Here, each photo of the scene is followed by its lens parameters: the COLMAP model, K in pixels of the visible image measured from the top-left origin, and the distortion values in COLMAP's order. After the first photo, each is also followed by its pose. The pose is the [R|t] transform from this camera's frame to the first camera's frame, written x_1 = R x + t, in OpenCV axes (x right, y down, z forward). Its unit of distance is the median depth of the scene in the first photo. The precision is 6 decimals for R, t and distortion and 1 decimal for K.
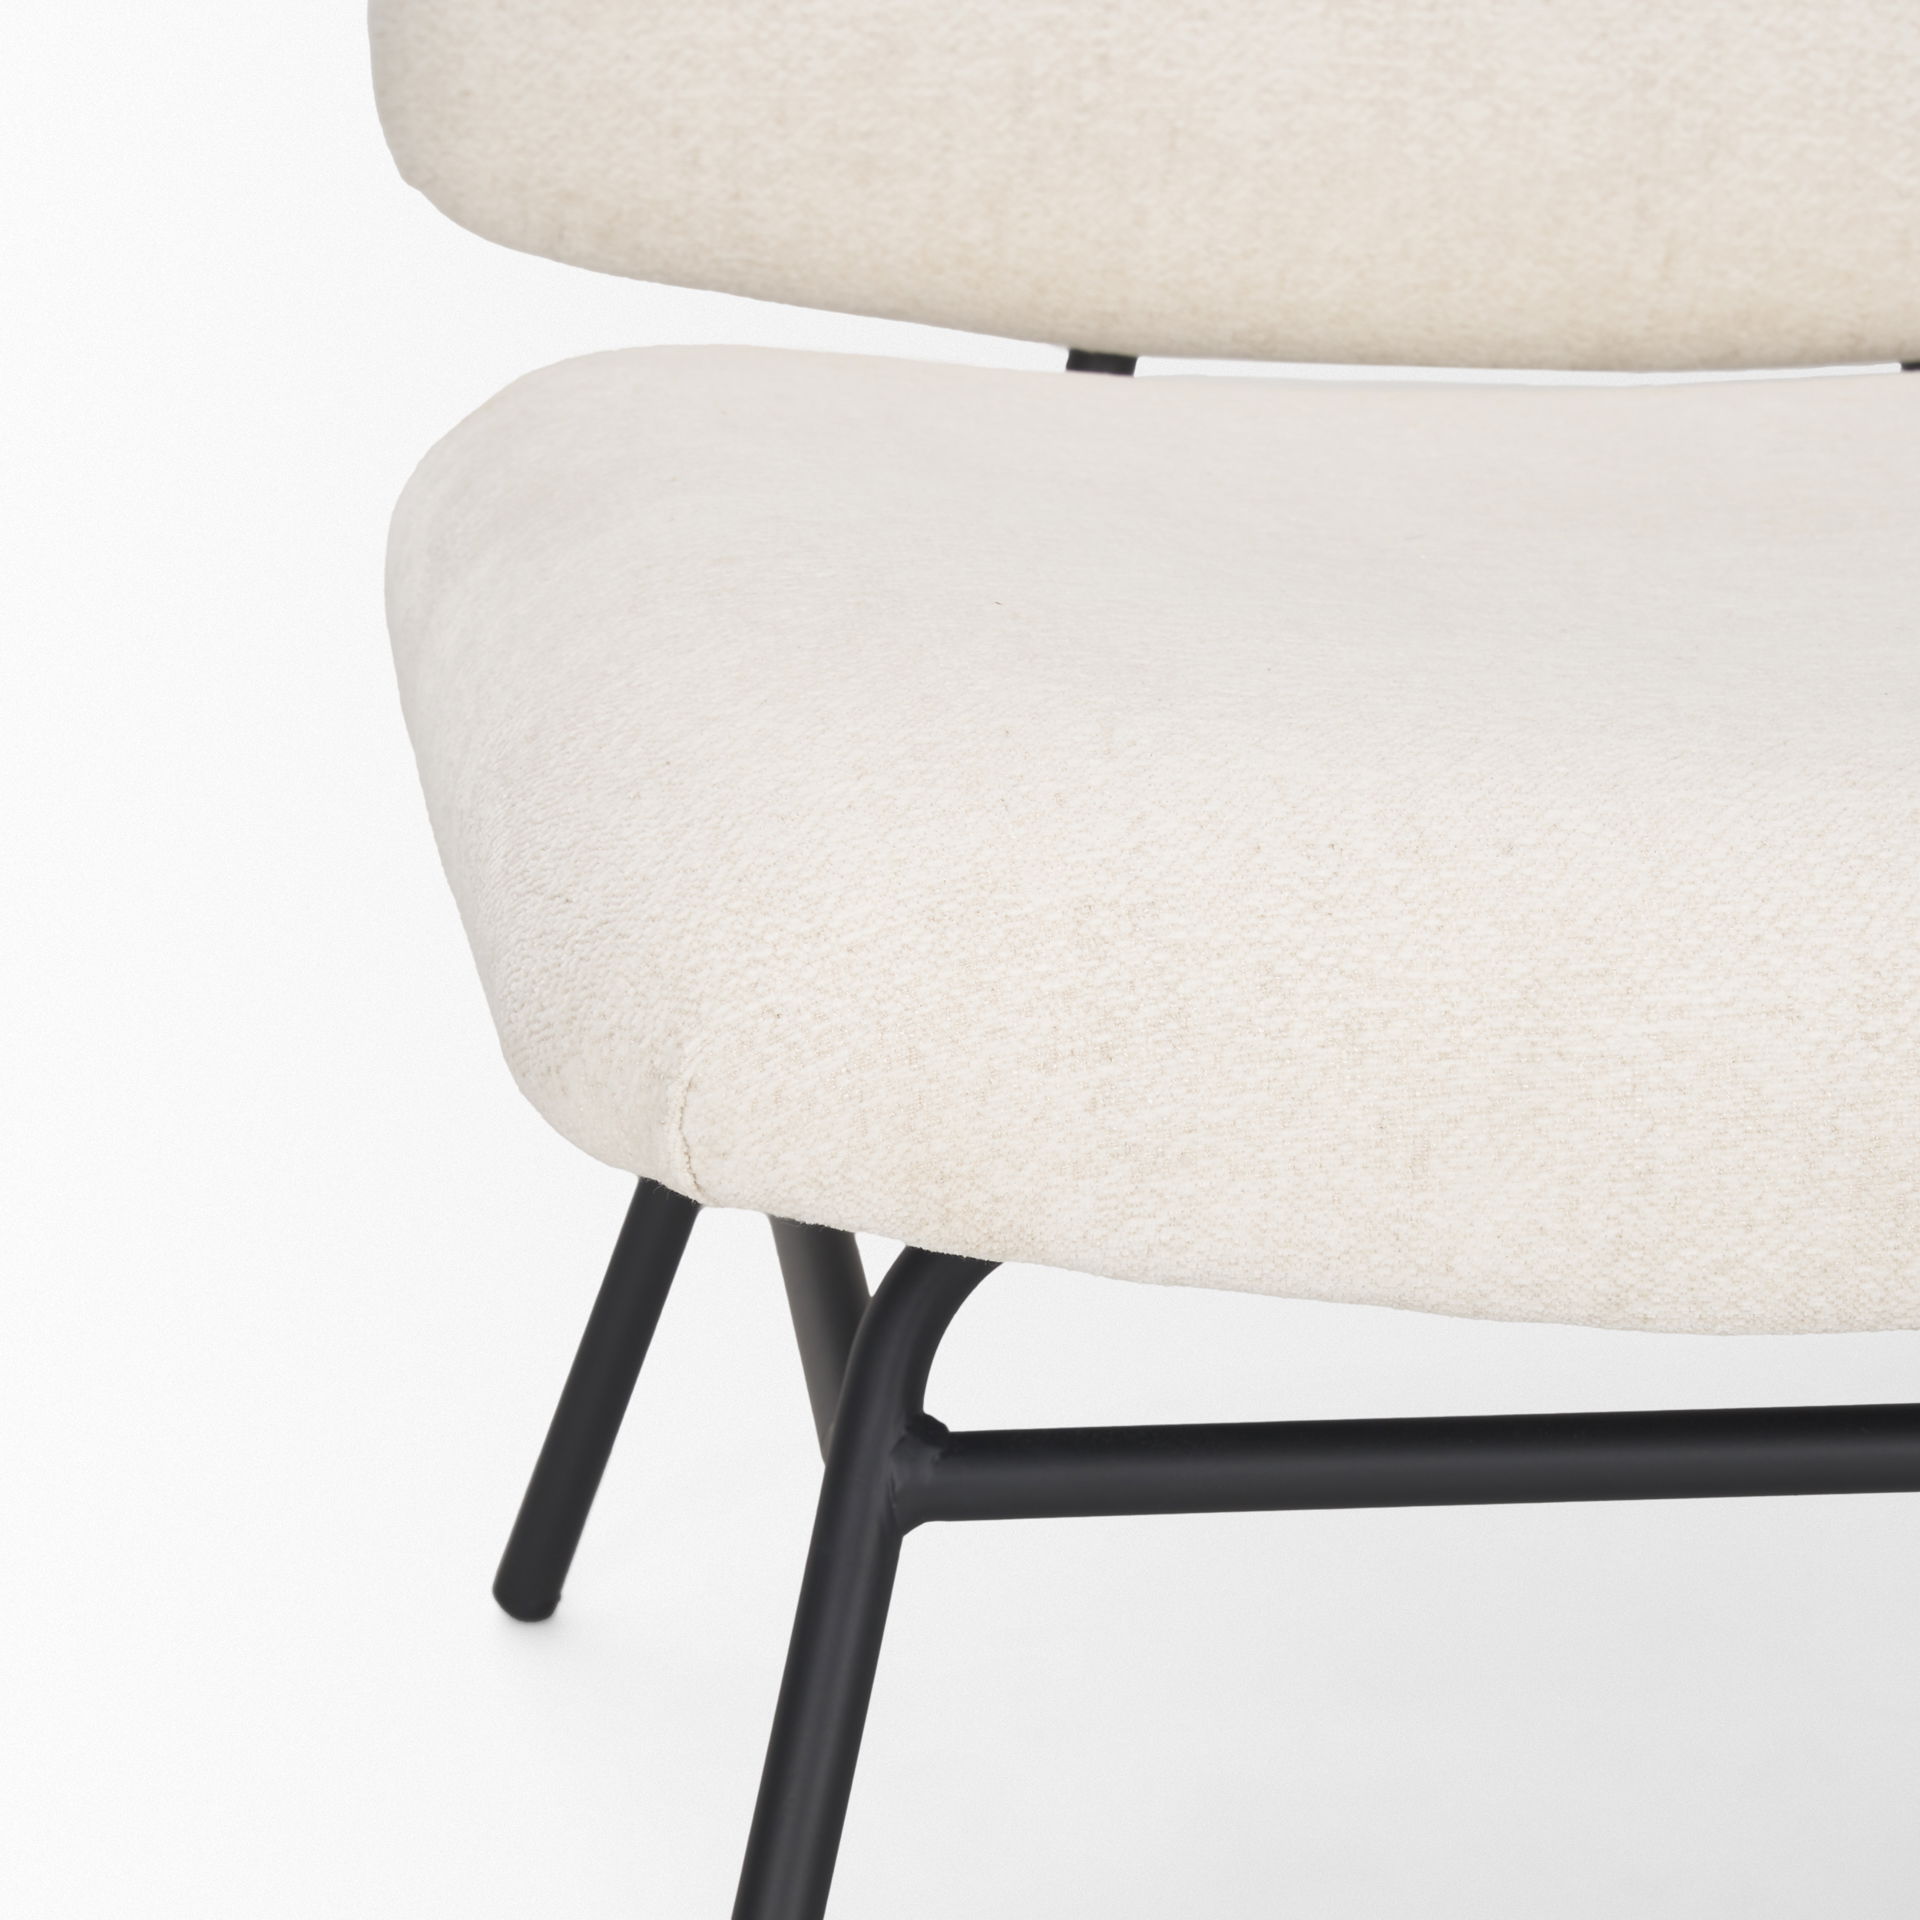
lens RADIAL K [[7107.9, 0, 960.0], [0, 7107.9, 960.0], [0, 0, 1]] dist [-0.168537, 2.425845]
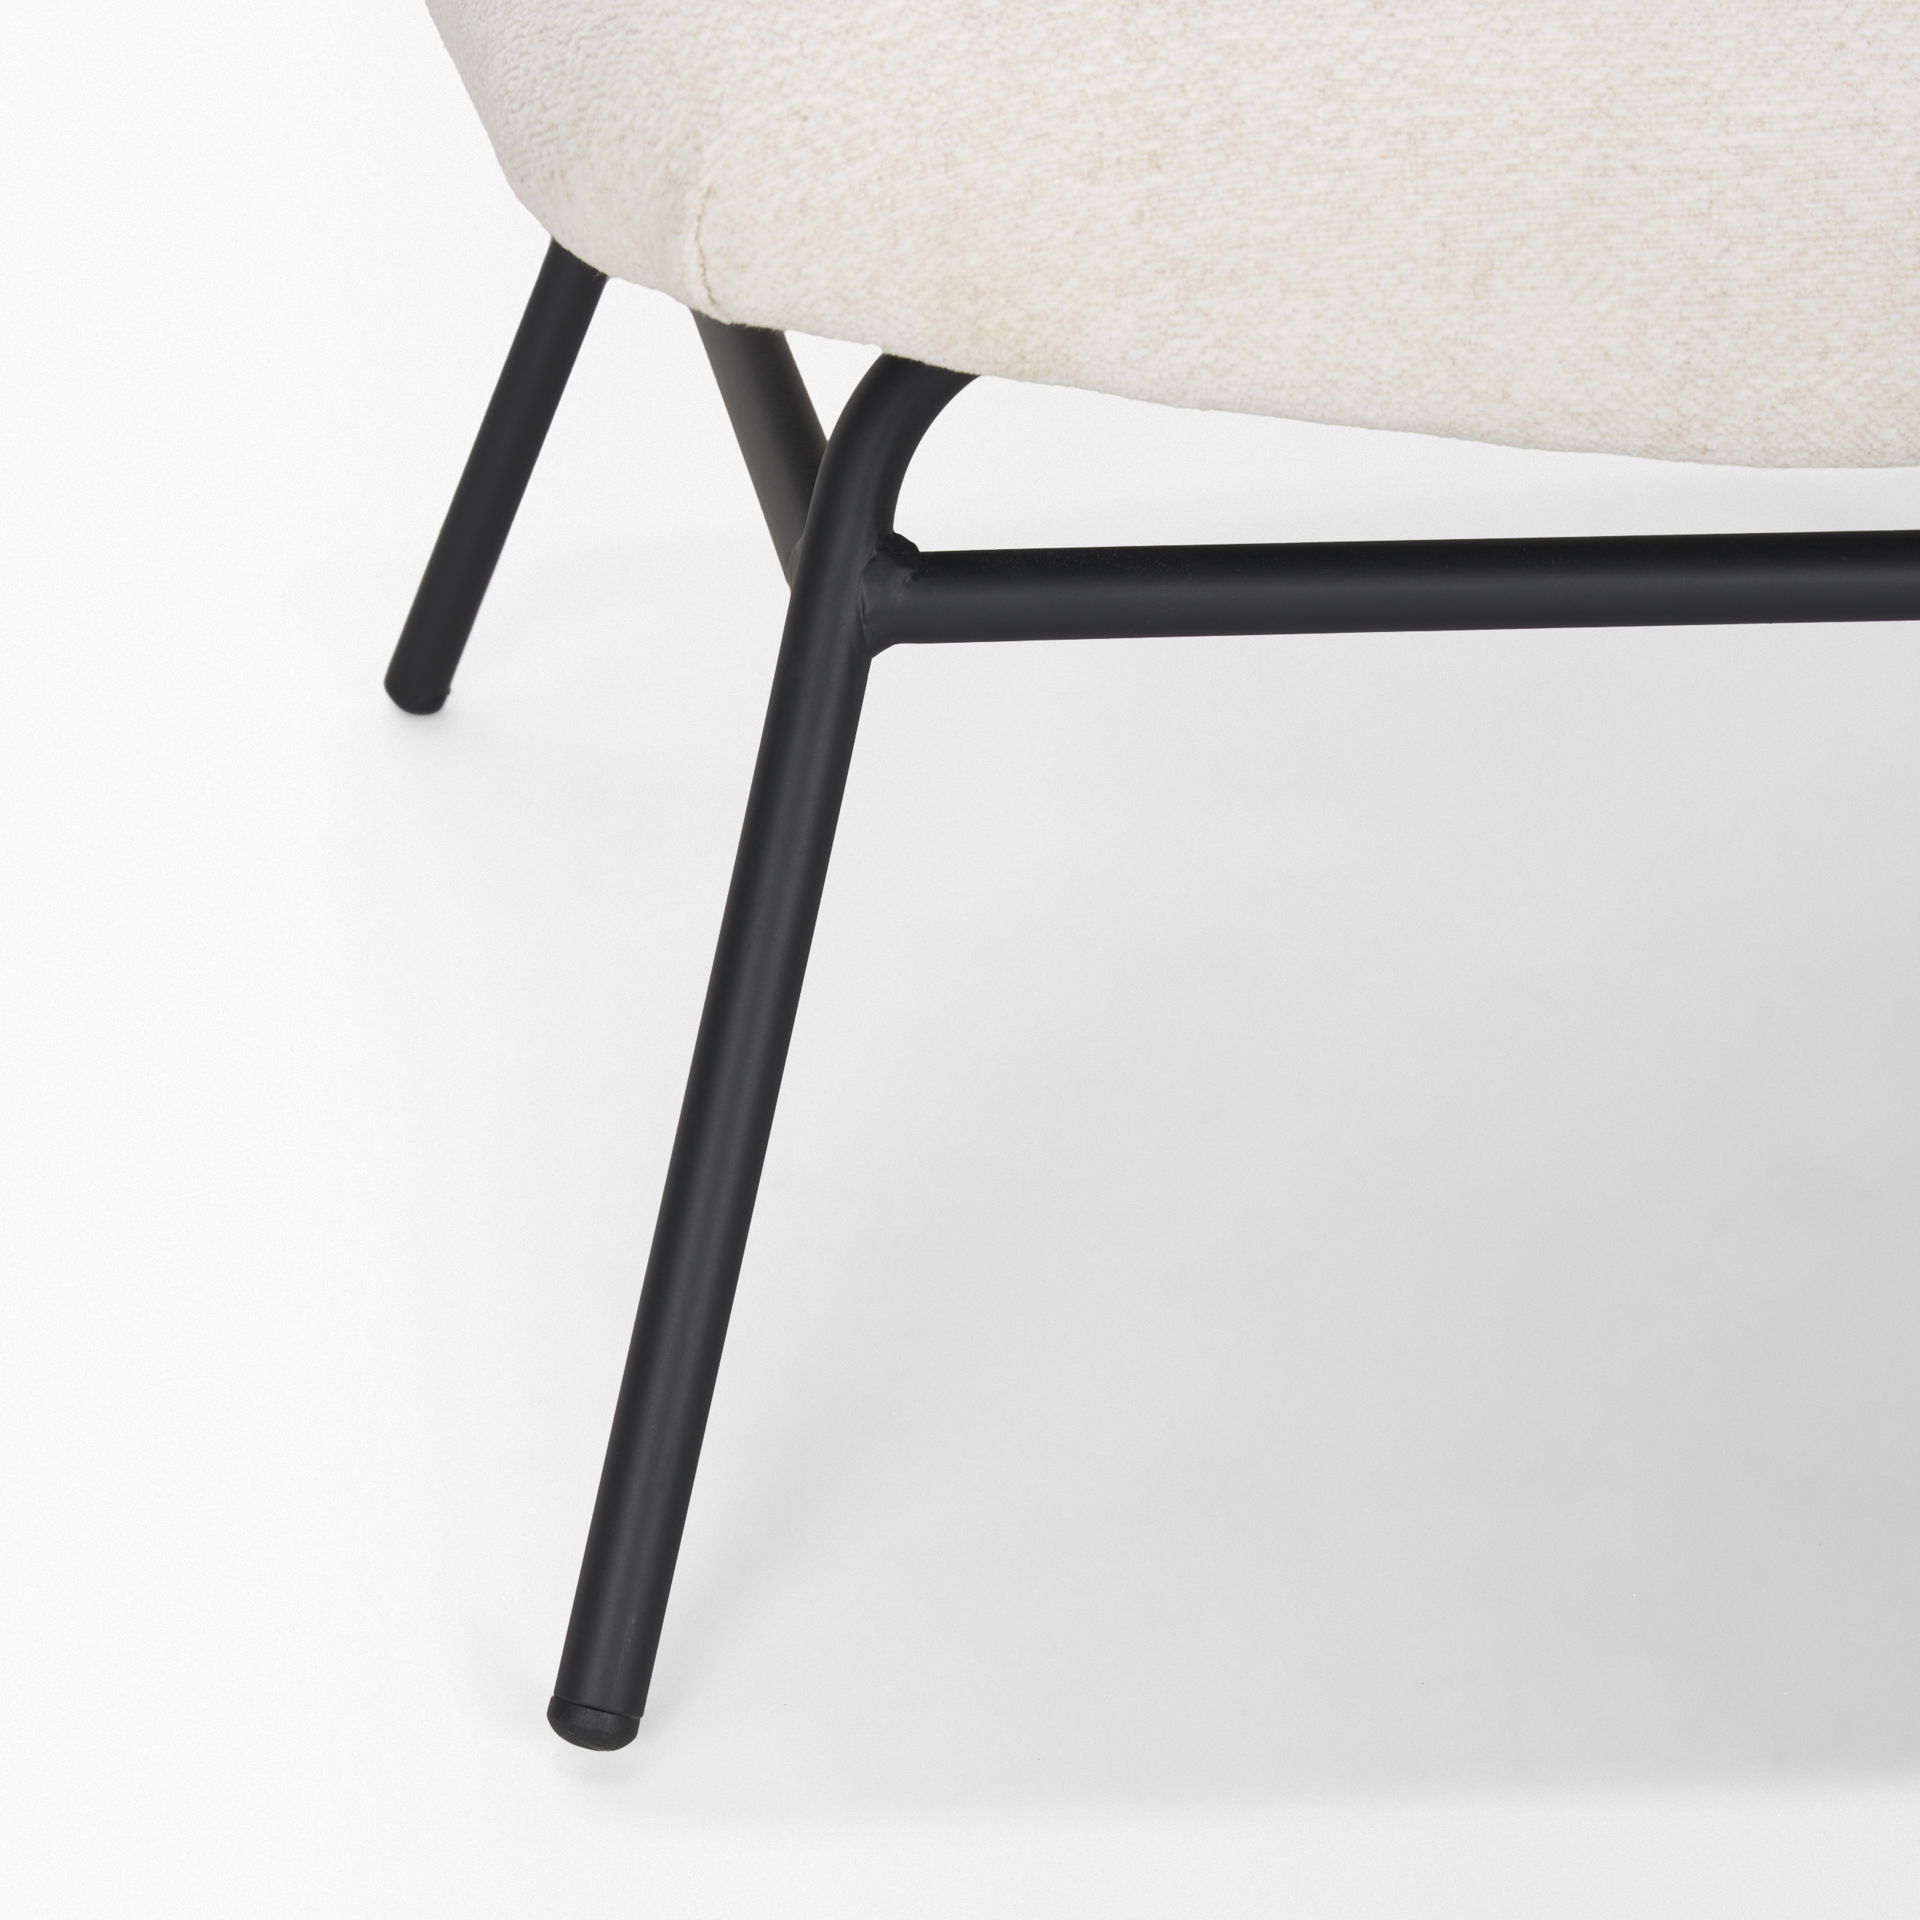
lens RADIAL K [[5807.9, 0, 767.2], [0, 5807.9, 960.1], [0, 0, 1]] dist [-0.006057, 0.148663]
pose [[0.999650, 0.006354, 0.025684, -0.049346], [-0.010016, 0.989369, 0.145081, 0.006591], [-0.024489, -0.145288, 0.989086, 0.224878]]
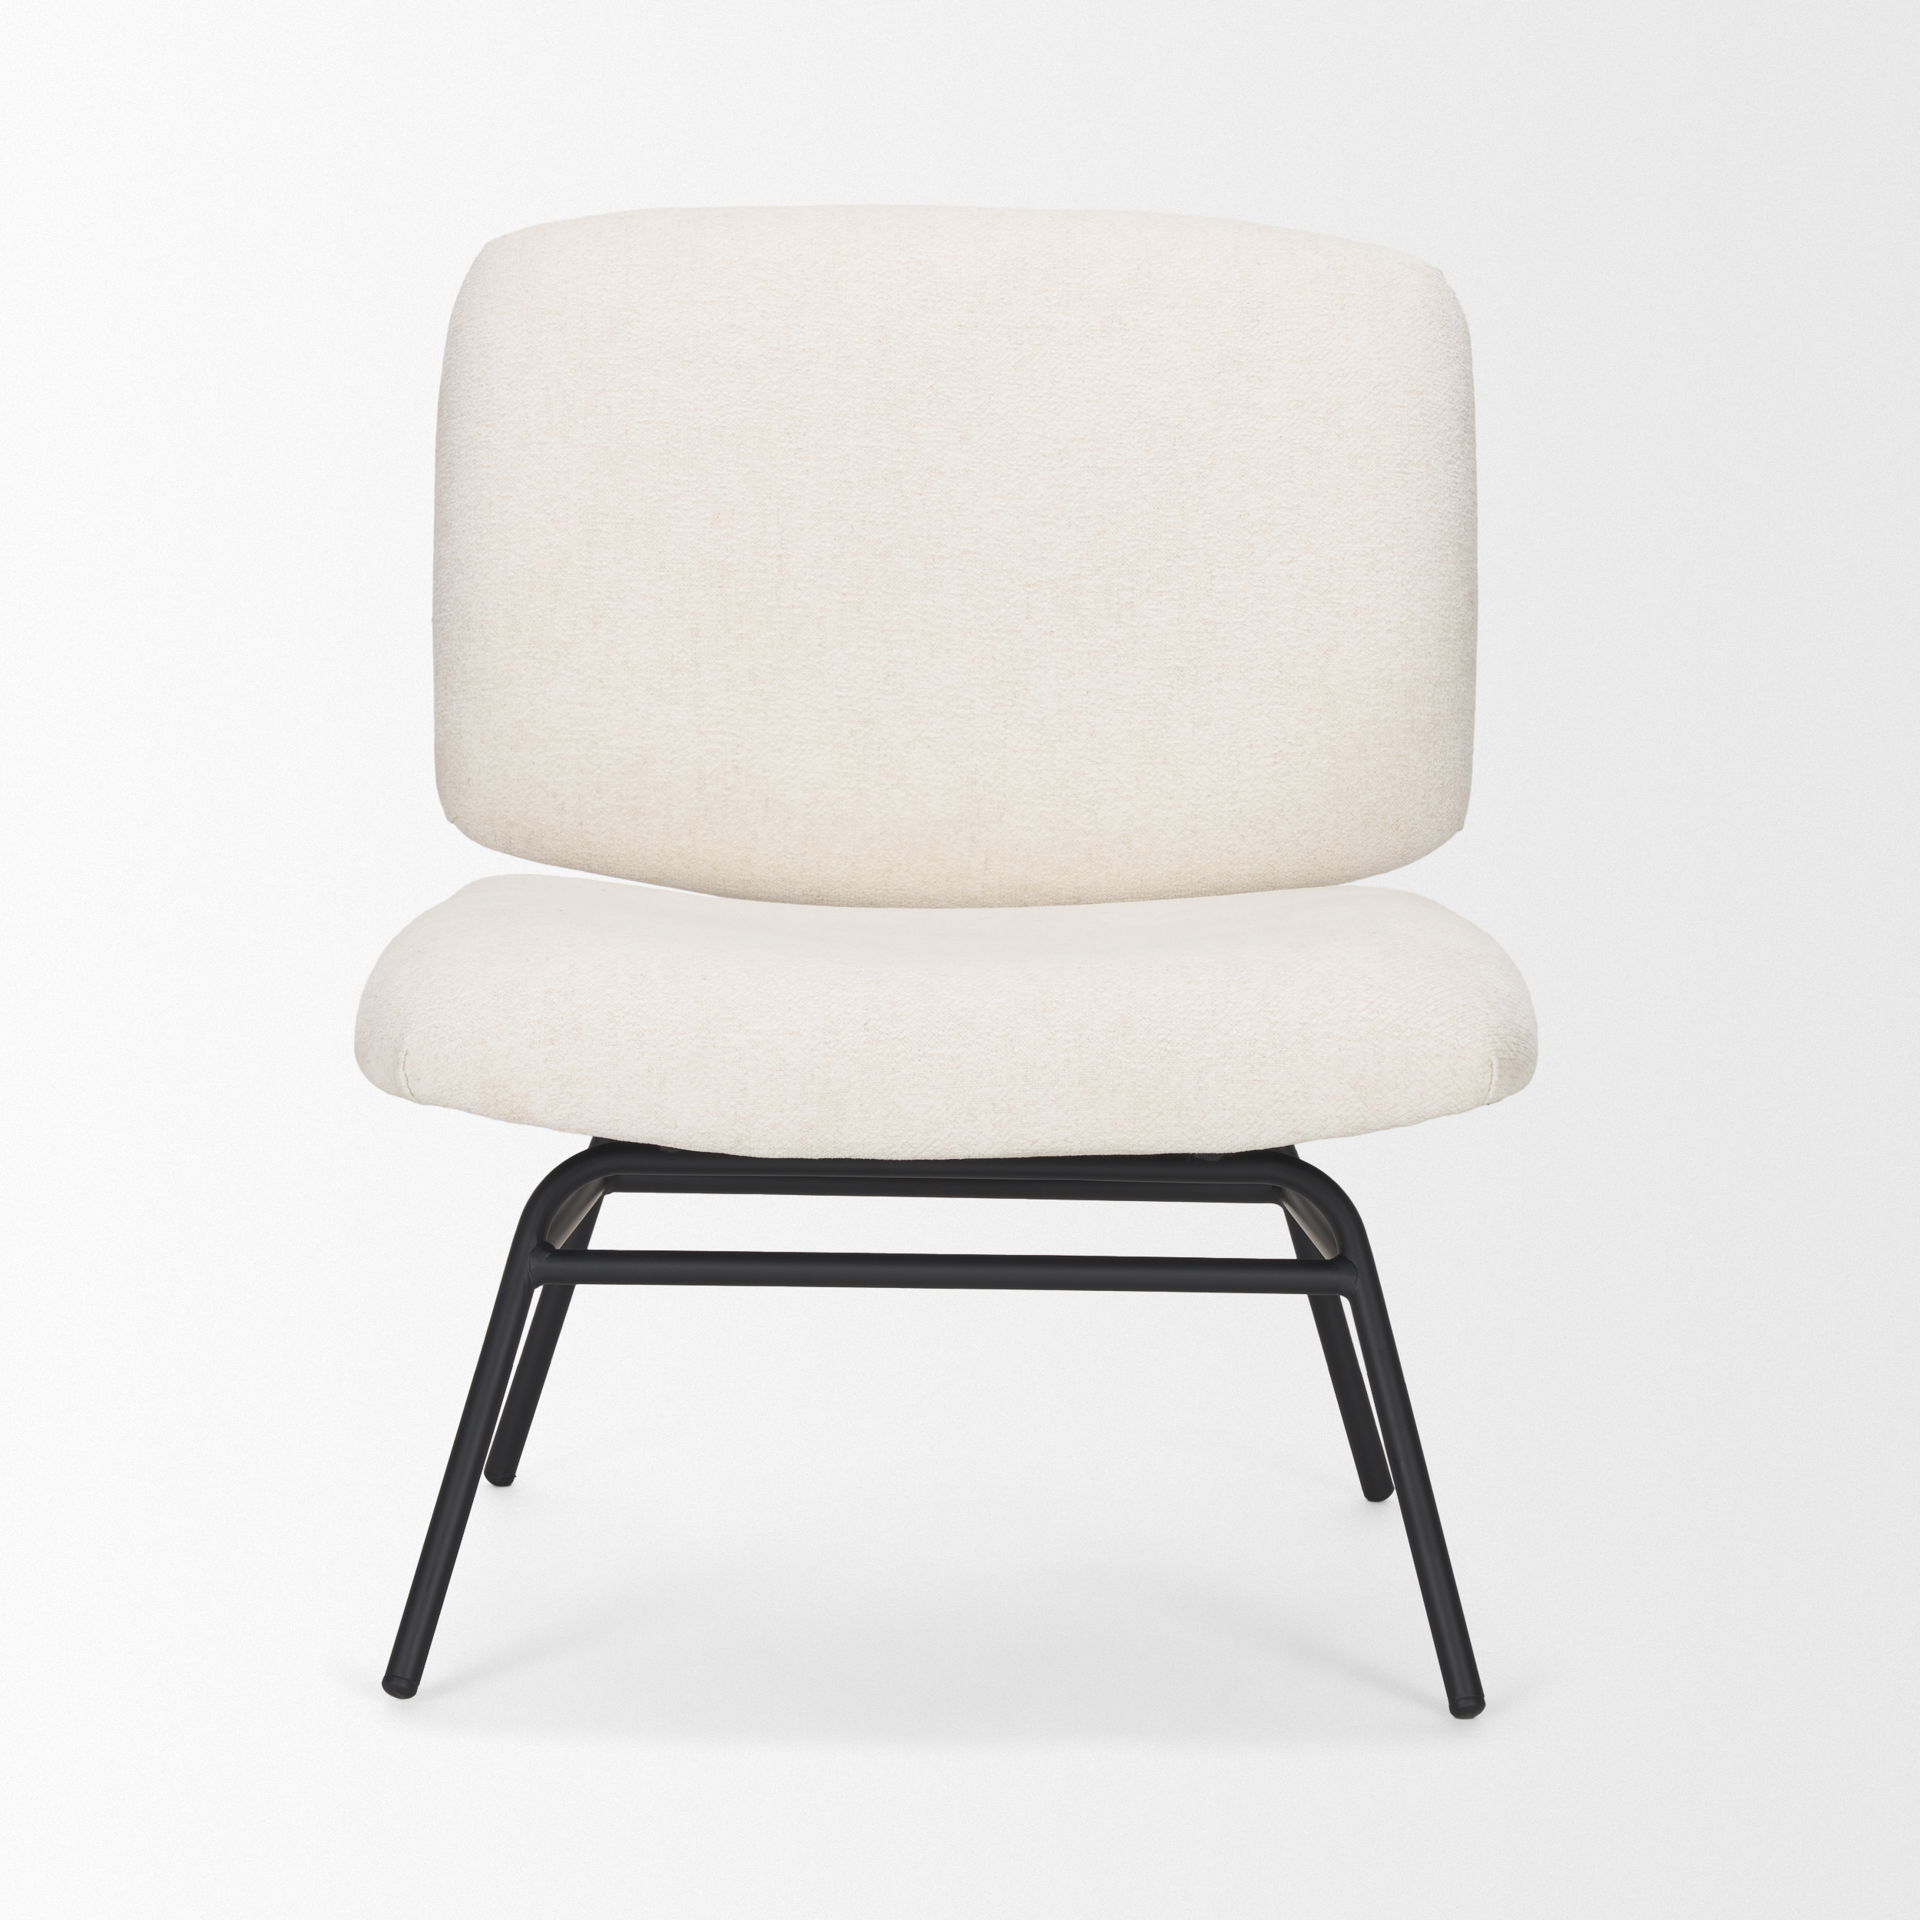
lens RADIAL K [[5718.0, 0, 960.0], [0, 5718.0, 960.0], [0, 0, 1]] dist [0.150481, 0.046189]
pose [[0.994854, 0.015138, -0.100181, 0.403484], [-0.030967, 0.986891, -0.158388, 0.331289], [0.096470, 0.160675, 0.982281, -1.196764]]
